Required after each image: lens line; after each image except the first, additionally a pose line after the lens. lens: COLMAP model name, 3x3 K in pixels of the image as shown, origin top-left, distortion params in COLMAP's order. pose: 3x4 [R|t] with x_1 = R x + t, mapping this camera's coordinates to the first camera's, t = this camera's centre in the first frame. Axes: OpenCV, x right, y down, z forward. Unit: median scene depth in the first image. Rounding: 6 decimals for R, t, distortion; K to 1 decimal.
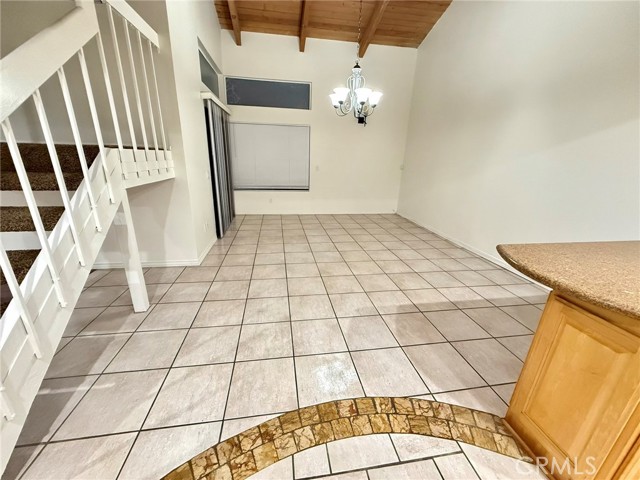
lens RADIAL K [[256.6, 0, 320.0], [0, 256.6, 240.0], [0, 0, 1]] dist [-0.003964, -0.000372]
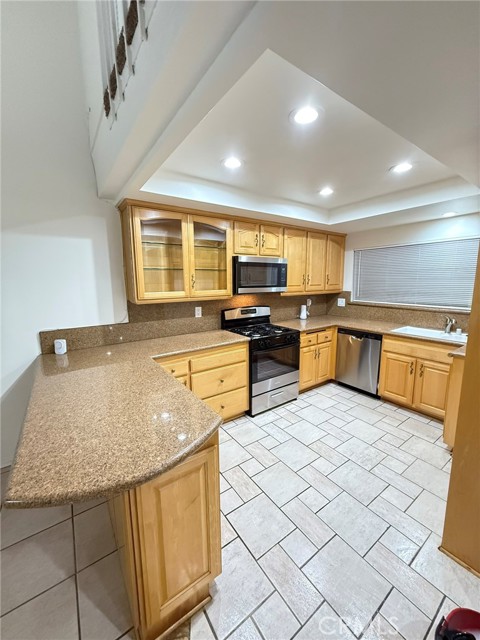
lens RADIAL K [[256.6, 0, 240.0], [0, 256.6, 320.0], [0, 0, 1]] dist [-0.003964, -0.000372]
pose [[-0.442469, -0.177725, 0.878996, 0.048850], [0.277350, 0.904992, 0.322594, -0.222310], [-0.852818, 0.386528, -0.351139, 0.389378]]
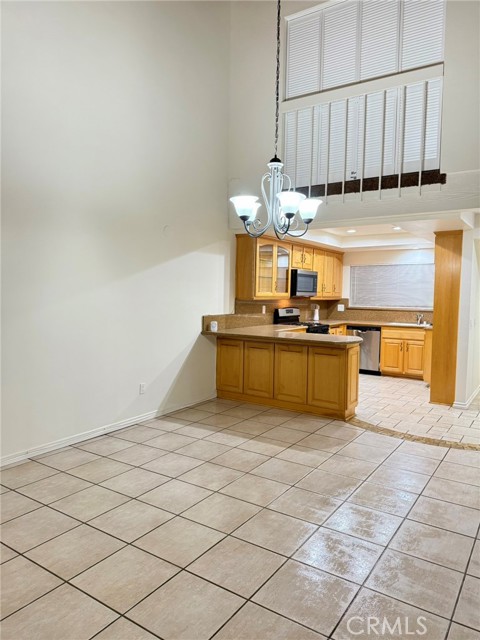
lens RADIAL K [[455.3, 0, 239.7], [0, 455.3, 326.5], [0, 0, 1]] dist [0.076192, -0.001352]
pose [[-0.729875, -0.098209, 0.676489, -0.655387], [0.177441, 0.928485, 0.326237, -0.813569], [-0.660149, 0.358150, -0.660252, 2.252718]]
